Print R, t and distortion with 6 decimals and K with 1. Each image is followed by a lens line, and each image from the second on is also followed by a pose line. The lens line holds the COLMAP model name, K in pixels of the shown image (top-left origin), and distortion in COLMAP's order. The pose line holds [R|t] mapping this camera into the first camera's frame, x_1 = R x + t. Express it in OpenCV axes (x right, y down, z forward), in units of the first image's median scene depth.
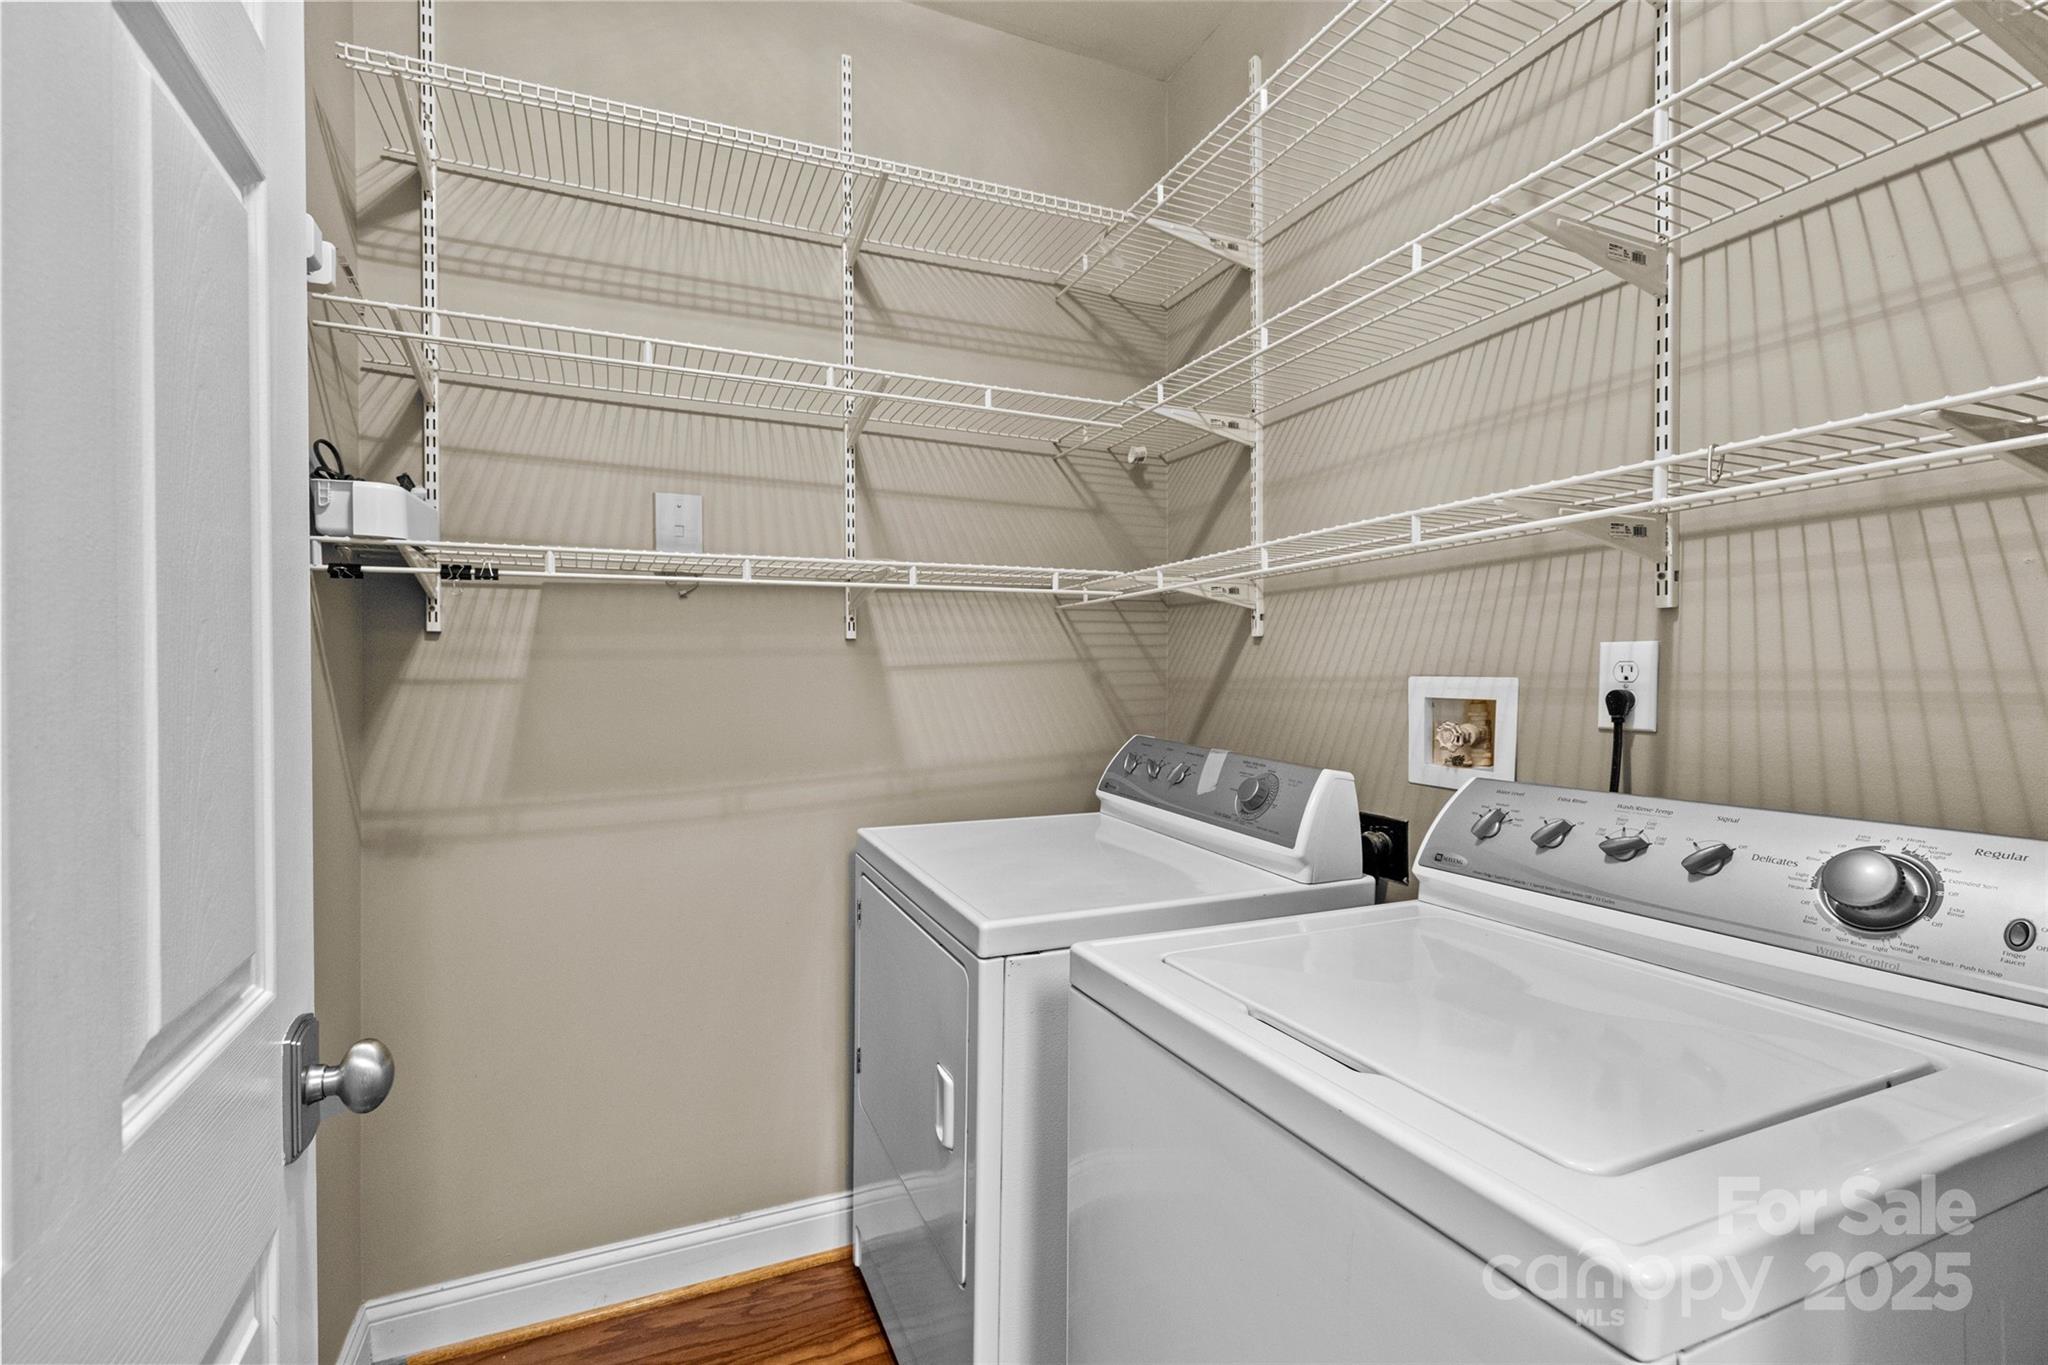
lens RADIAL K [[911.8, 0, 1027.9], [0, 911.8, 681.4], [0, 0, 1]] dist [0.006763, -0.001717]
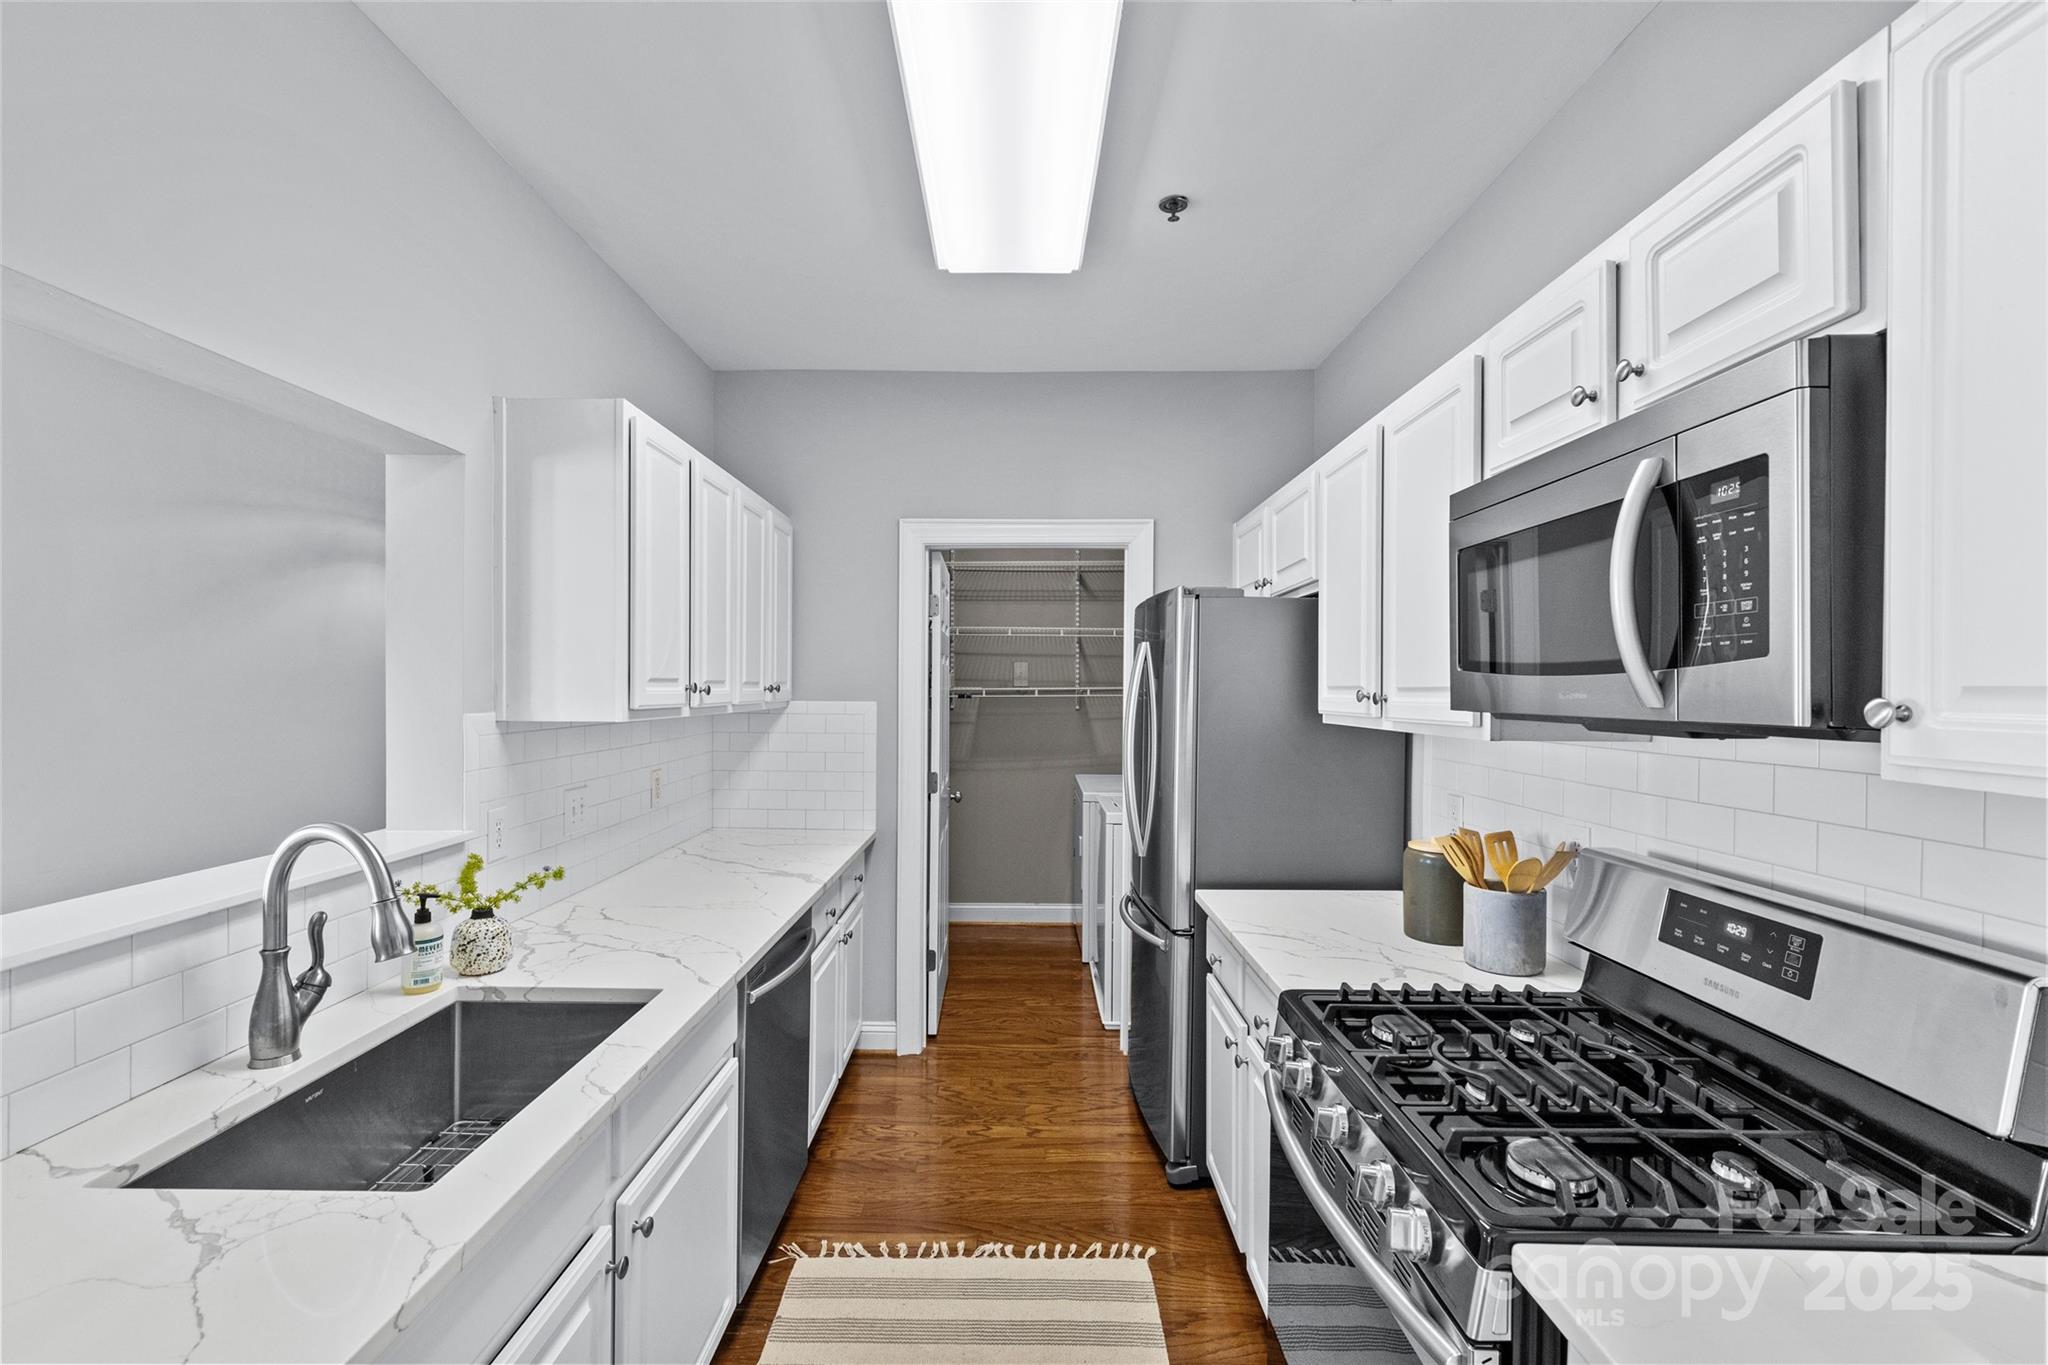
lens RADIAL K [[911.8, 0, 999.8], [0, 911.8, 689.0], [0, 0, 1]] dist [0.006763, -0.001717]
pose [[0.902297, 0.012187, -0.430942, 0.930825], [-0.008418, 0.999908, 0.010653, -0.159301], [0.431032, -0.005985, 0.902317, -1.907098]]
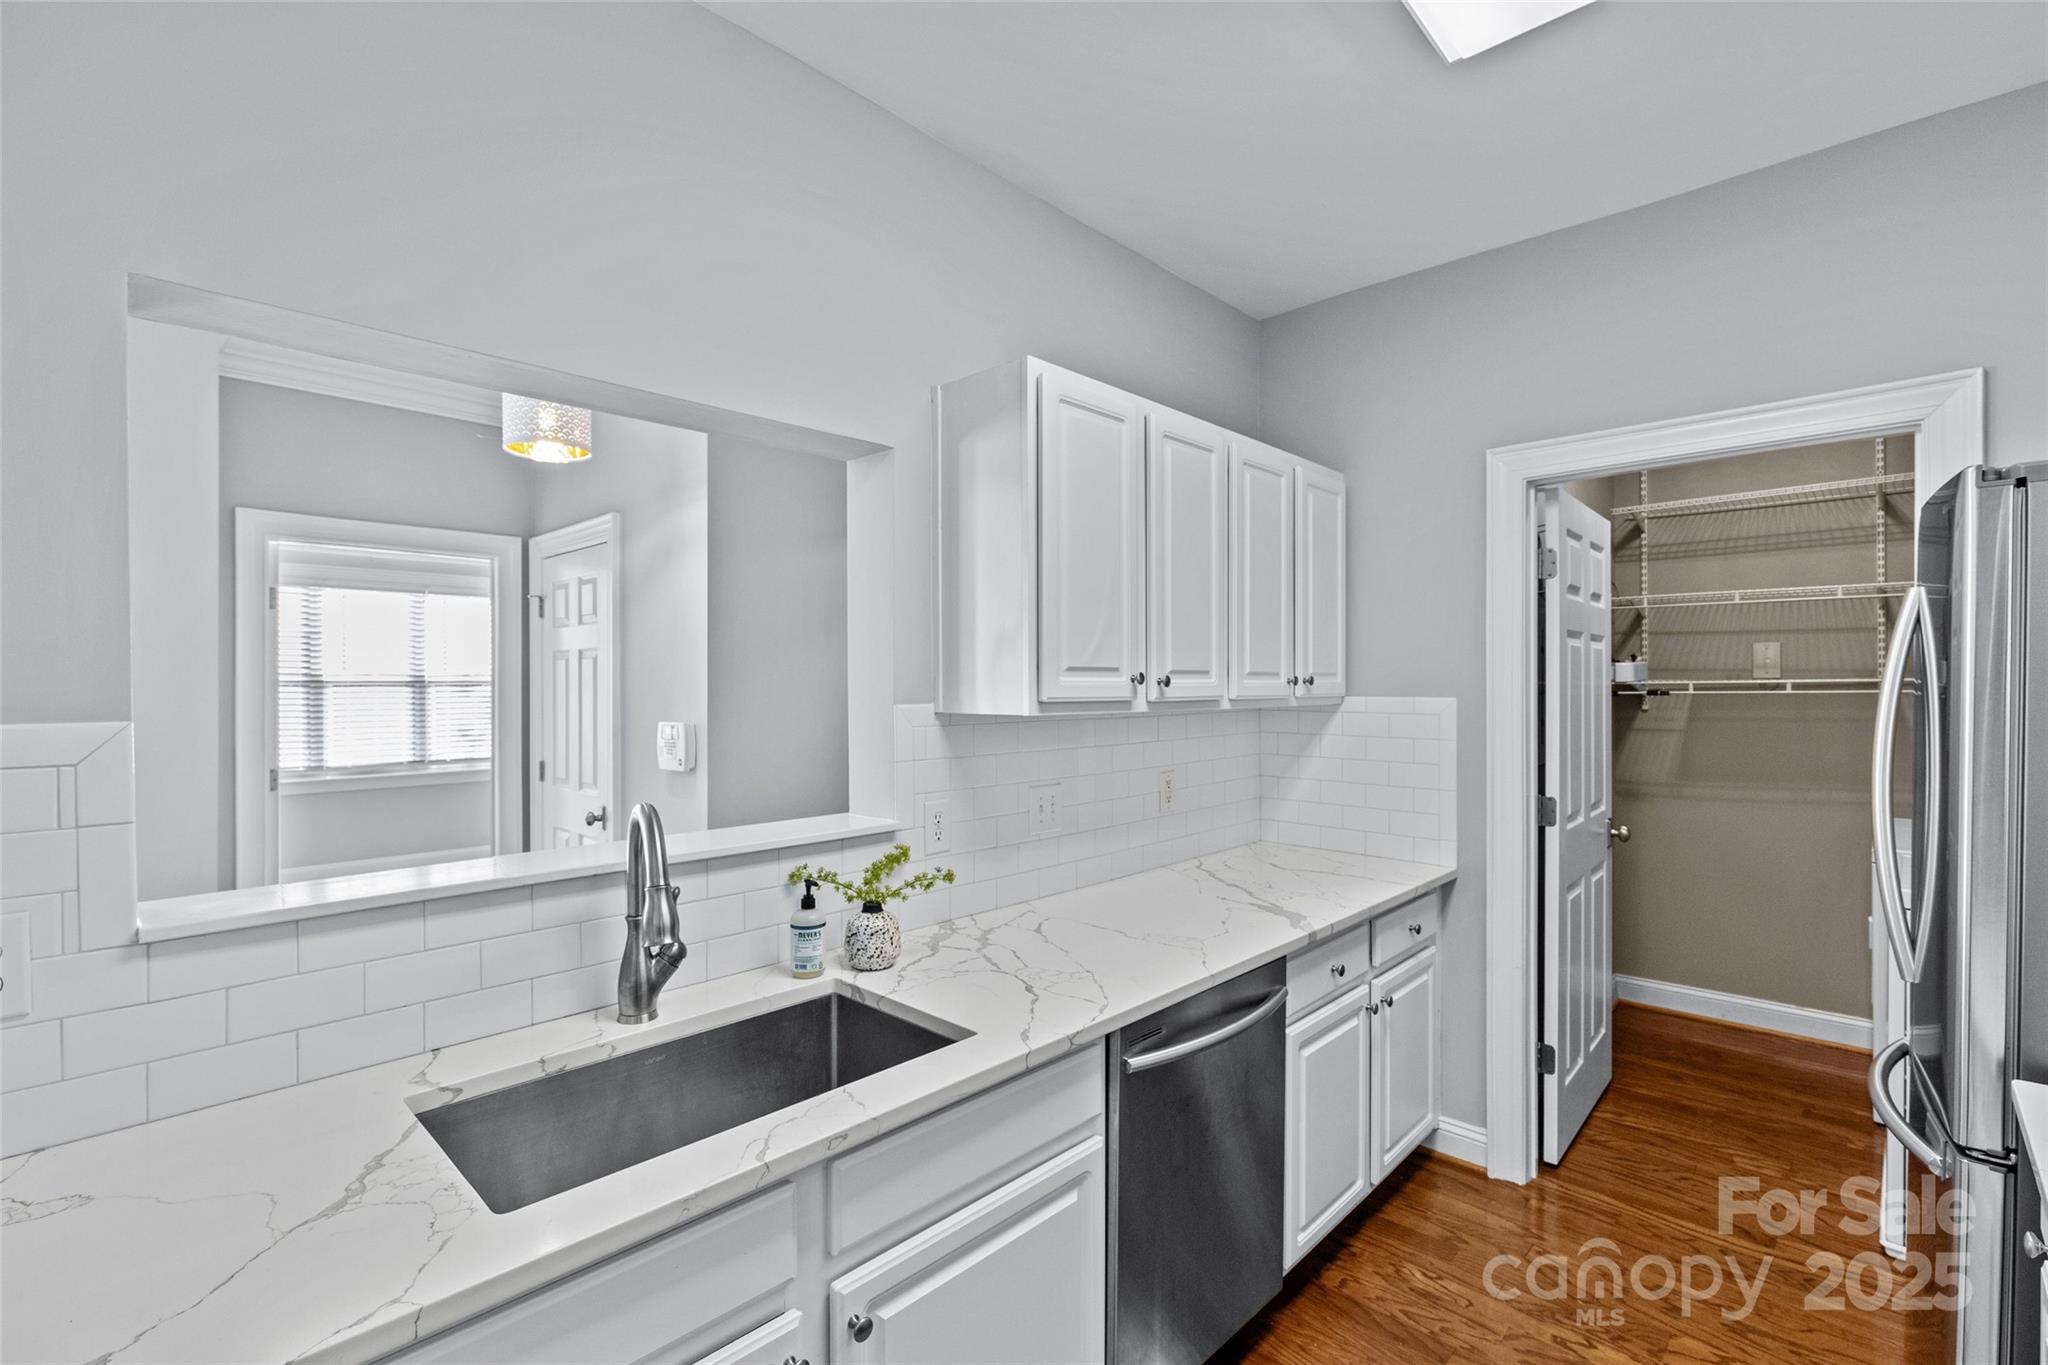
lens RADIAL K [[911.8, 0, 1021.6], [0, 911.8, 687.5], [0, 0, 1]] dist [0.006763, -0.001717]
pose [[0.373404, 0.008282, -0.927632, 0.964481], [0.004470, 0.999932, 0.010727, -0.142661], [0.927658, -0.008152, 0.373342, -1.414294]]
